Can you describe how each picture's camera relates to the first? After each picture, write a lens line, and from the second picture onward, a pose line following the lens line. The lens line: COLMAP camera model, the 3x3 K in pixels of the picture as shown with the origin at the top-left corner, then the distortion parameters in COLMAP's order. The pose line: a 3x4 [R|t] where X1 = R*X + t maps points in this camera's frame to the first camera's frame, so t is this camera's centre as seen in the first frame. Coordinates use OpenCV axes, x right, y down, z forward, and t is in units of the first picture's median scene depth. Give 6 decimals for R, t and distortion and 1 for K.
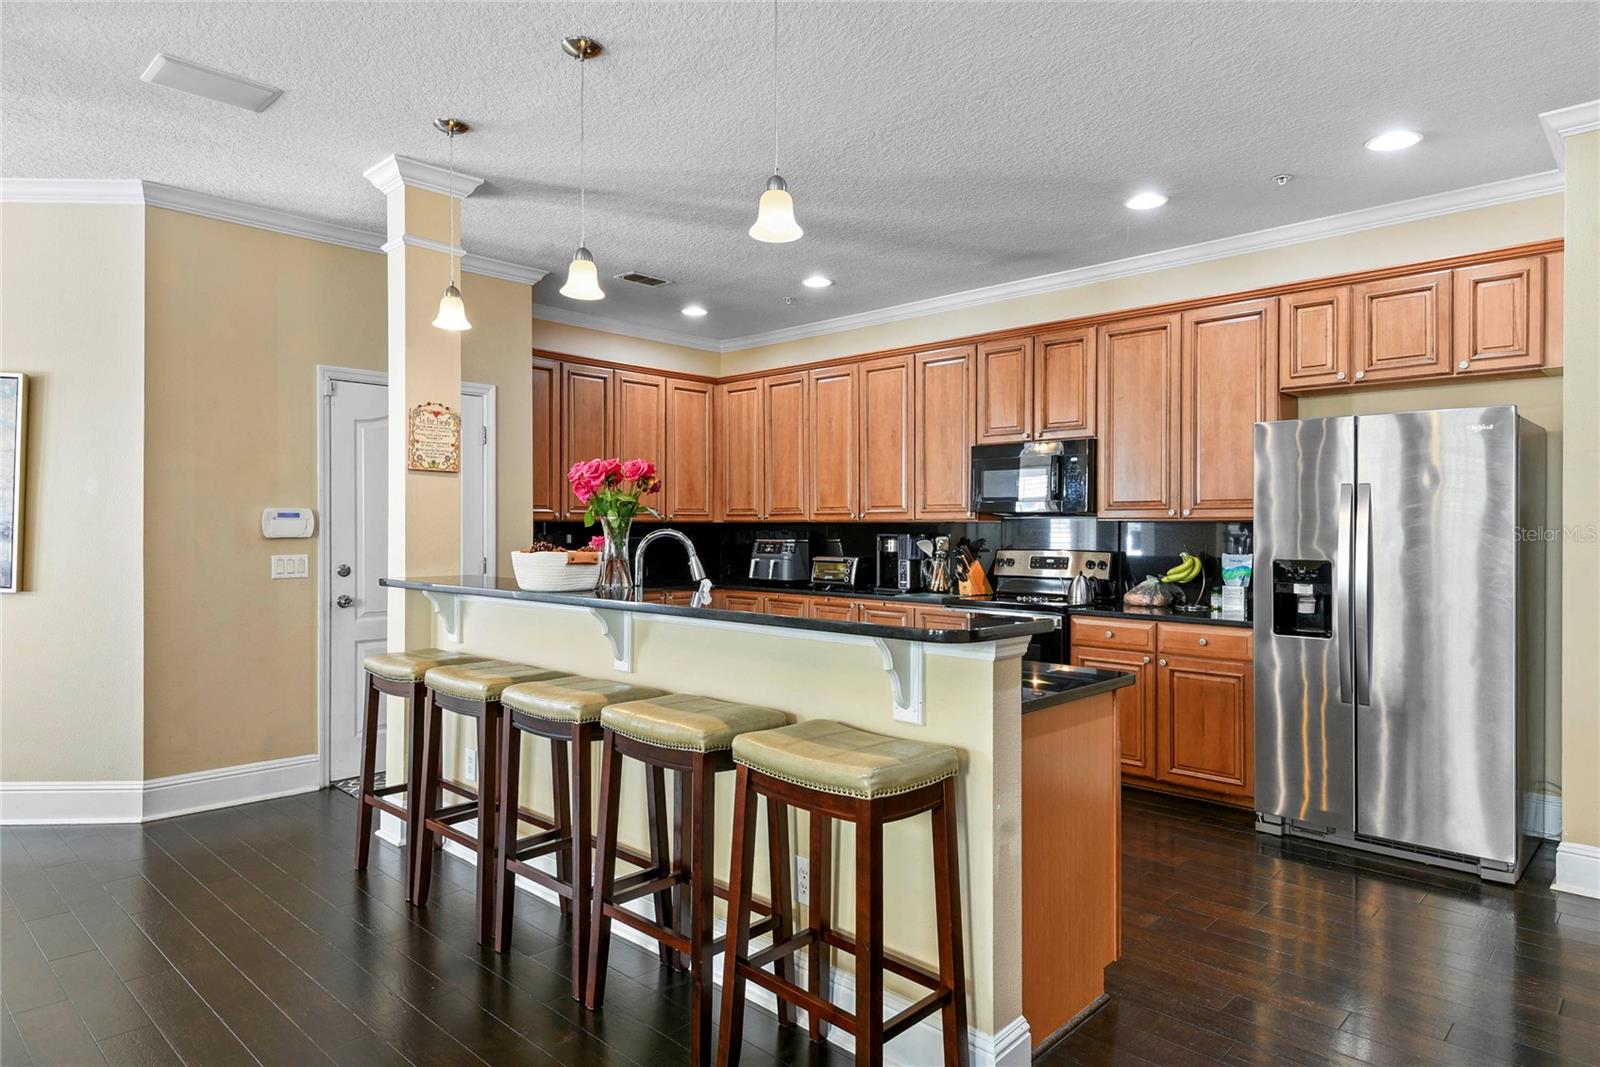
lens RADIAL K [[947.9, 0, 801.4], [0, 947.9, 526.6], [0, 0, 1]] dist [0.005868, 0.001219]
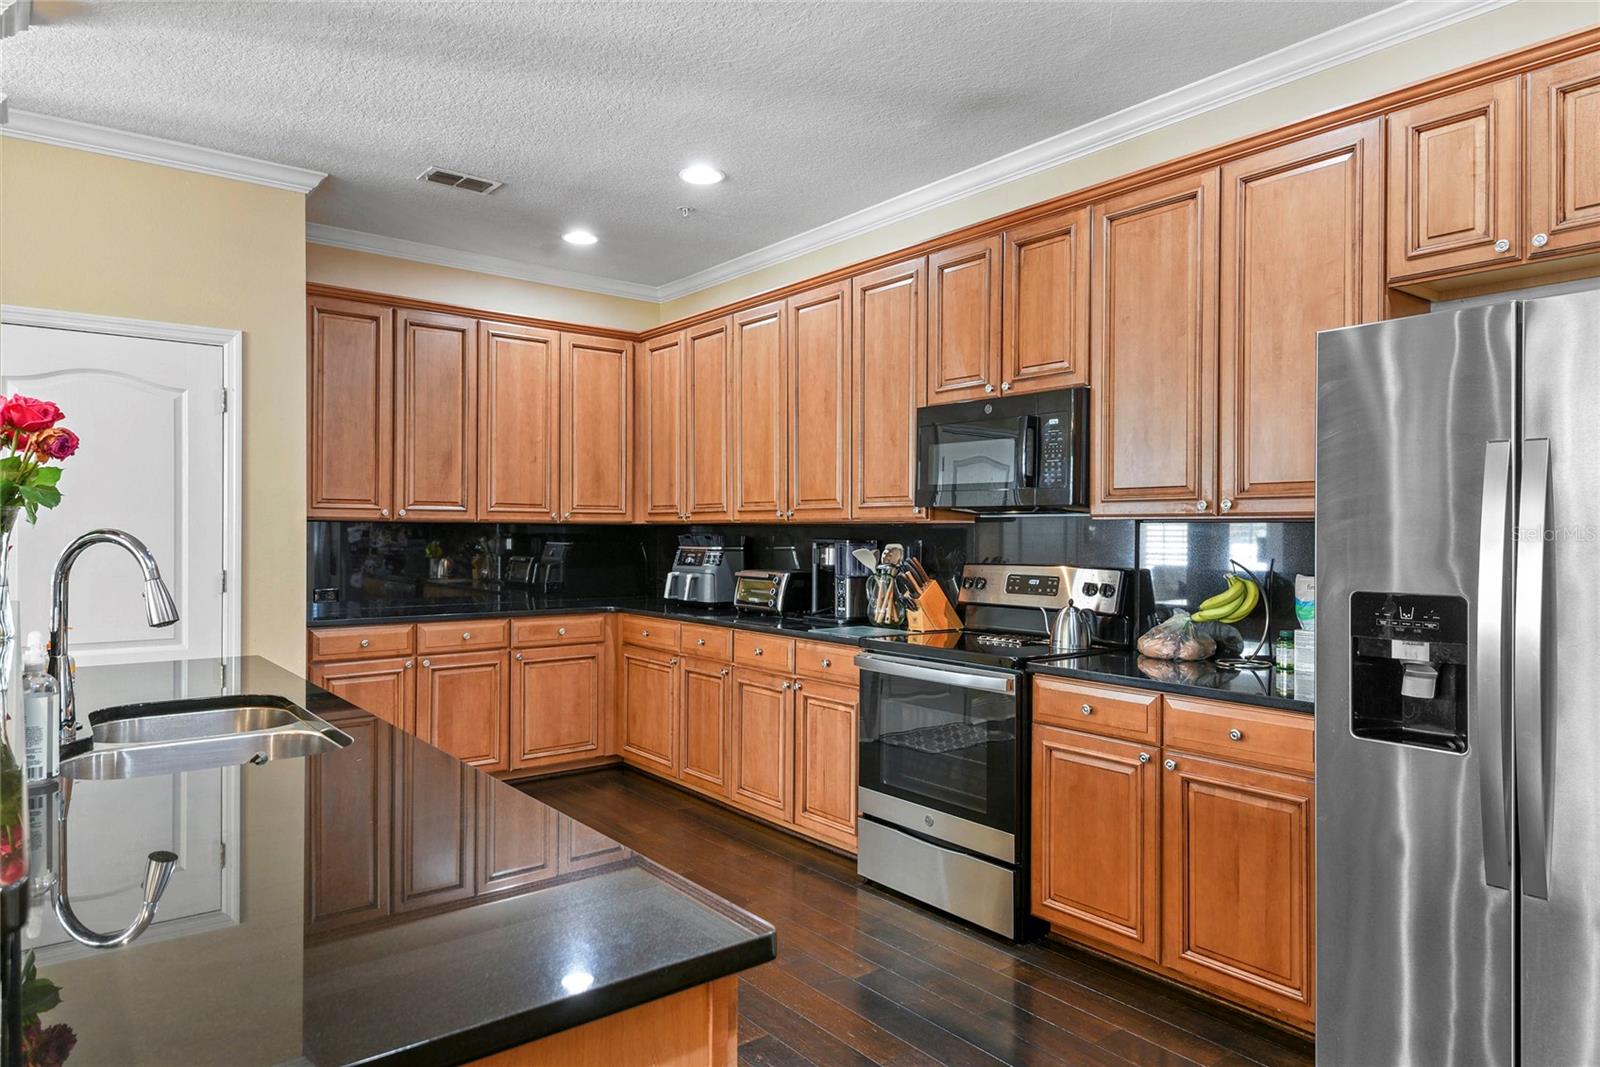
lens RADIAL K [[992.4, 0, 805.6], [0, 992.4, 531.2], [0, 0, 1]] dist [0.010172, -0.008606]
pose [[0.990225, 0.002486, -0.139456, 0.211783], [-0.002551, 0.999997, -0.000282, 0.002001], [0.139455, 0.000635, 0.990228, 0.321005]]
